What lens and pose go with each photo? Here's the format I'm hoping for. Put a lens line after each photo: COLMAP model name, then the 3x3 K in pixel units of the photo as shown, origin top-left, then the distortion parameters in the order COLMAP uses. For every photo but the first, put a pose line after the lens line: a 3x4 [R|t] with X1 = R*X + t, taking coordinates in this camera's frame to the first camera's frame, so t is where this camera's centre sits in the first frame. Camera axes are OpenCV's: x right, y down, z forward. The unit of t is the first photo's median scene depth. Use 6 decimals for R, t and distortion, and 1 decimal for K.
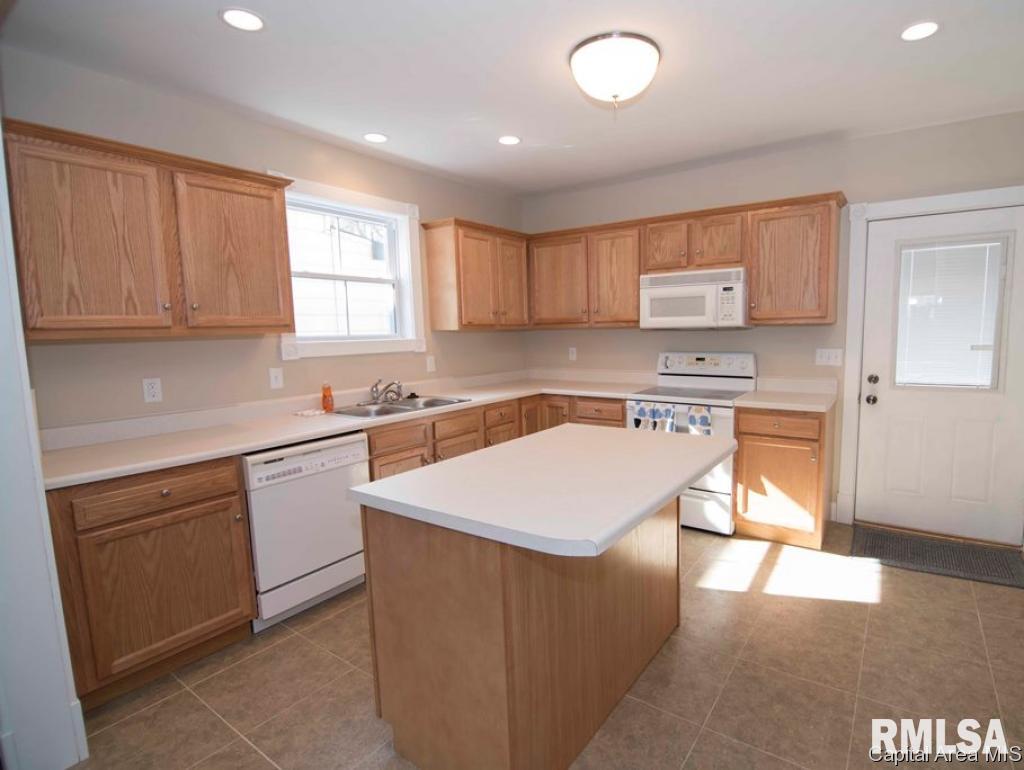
lens RADIAL K [[513.0, 0, 513.0], [0, 513.0, 384.1], [0, 0, 1]] dist [-0.001026, -0.003595]
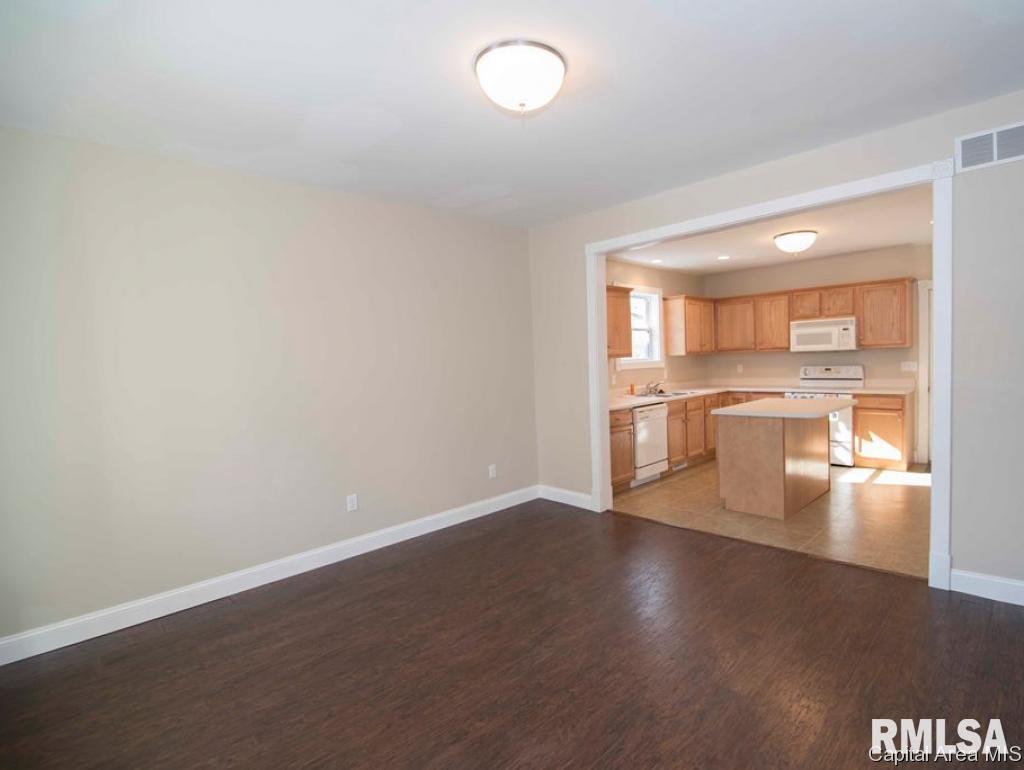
lens RADIAL K [[513.0, 0, 512.9], [0, 513.0, 392.4], [0, 0, 1]] dist [-0.001026, -0.003595]
pose [[0.989360, -0.009415, -0.145181, -0.471693], [0.003705, 0.999211, -0.039553, 0.101567], [0.145439, 0.038594, 0.988614, -0.927426]]
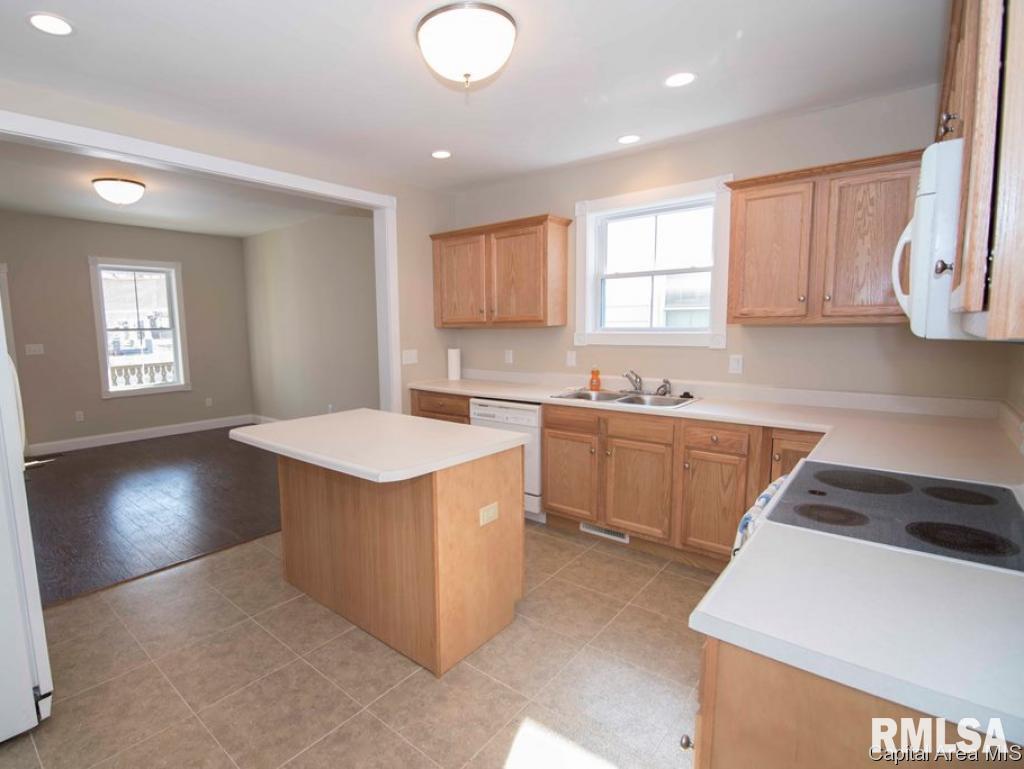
lens RADIAL K [[513.0, 0, 505.6], [0, 513.0, 382.9], [0, 0, 1]] dist [-0.001026, -0.003595]
pose [[-0.041858, 0.133835, -0.990119, 0.738602], [-0.091533, 0.986307, 0.137189, -0.097908], [0.994922, 0.096371, -0.029034, 0.728948]]
